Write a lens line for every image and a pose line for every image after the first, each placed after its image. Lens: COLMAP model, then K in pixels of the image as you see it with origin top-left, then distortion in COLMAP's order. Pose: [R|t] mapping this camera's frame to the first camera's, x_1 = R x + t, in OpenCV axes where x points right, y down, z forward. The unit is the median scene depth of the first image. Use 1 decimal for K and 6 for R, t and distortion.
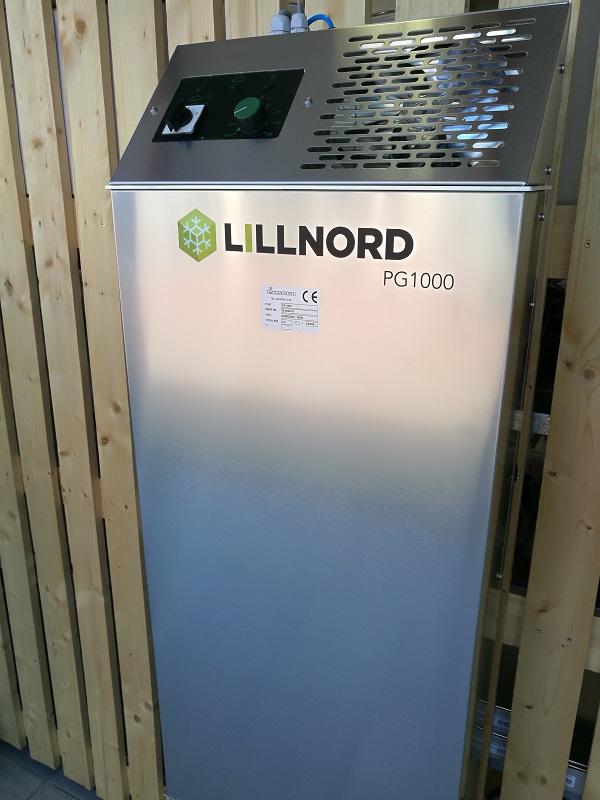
lens RADIAL K [[622.7, 0, 309.4], [0, 622.7, 403.7], [0, 0, 1]] dist [-0.001274, 0.015577]
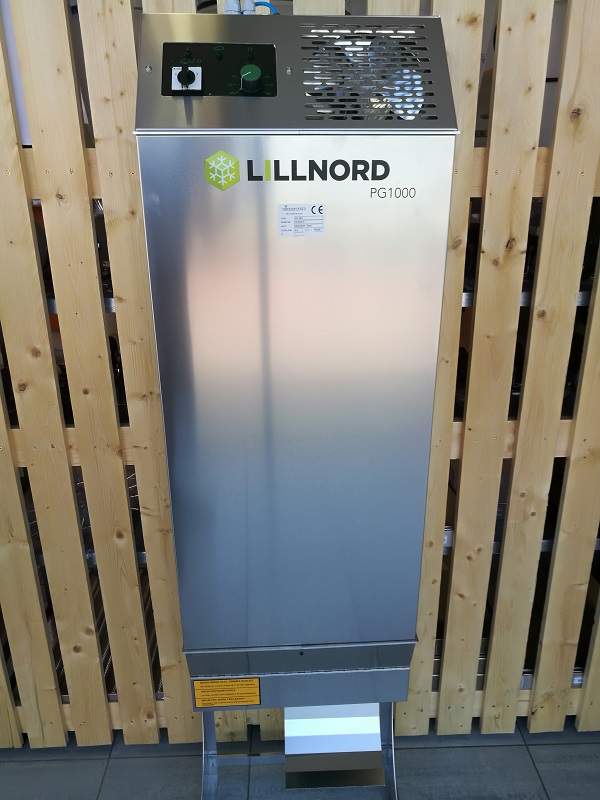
lens RADIAL K [[622.7, 0, 302.3], [0, 622.7, 405.0], [0, 0, 1]] dist [-0.001274, 0.015577]
pose [[0.871779, -0.189518, 0.451757, -0.757344], [0.164634, 0.981847, 0.094194, 0.128745], [-0.461408, -0.007742, 0.887154, -0.267582]]
